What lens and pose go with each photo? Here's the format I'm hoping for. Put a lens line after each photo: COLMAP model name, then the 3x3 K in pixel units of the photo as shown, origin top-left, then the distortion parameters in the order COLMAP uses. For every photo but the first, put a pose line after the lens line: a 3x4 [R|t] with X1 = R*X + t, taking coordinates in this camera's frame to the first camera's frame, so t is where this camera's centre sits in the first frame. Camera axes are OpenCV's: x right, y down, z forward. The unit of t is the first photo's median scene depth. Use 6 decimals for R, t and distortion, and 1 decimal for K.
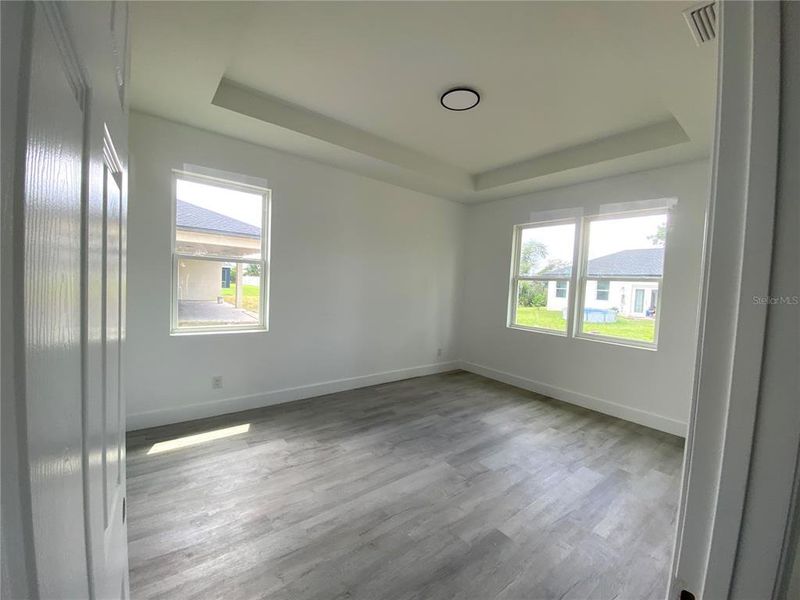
lens RADIAL K [[323.5, 0, 398.5], [0, 323.5, 295.5], [0, 0, 1]] dist [-0.003018, -0.001819]
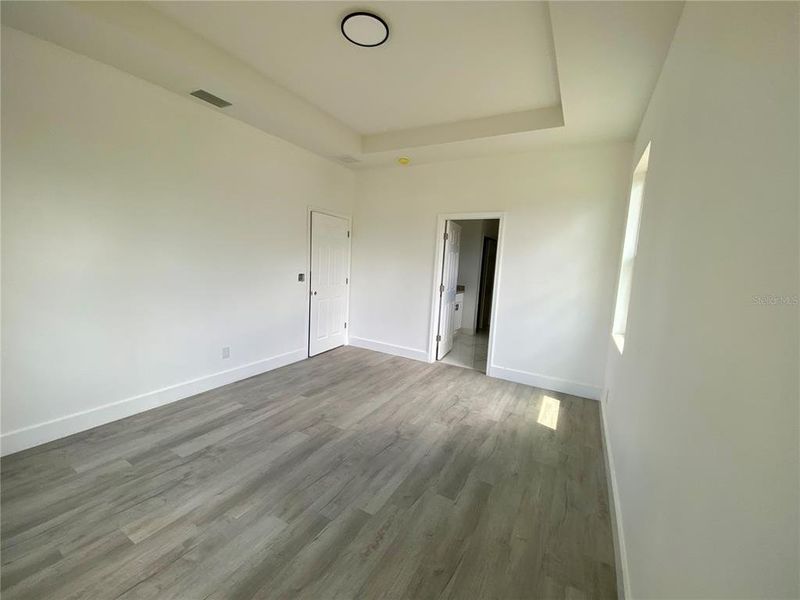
lens RADIAL K [[323.5, 0, 400.5], [0, 323.5, 299.9], [0, 0, 1]] dist [-0.003018, -0.001819]
pose [[-0.917432, -0.046678, -0.395146, 0.368594], [-0.111694, 0.983377, 0.143161, -0.061651], [0.381895, 0.175476, -0.907394, 1.763499]]
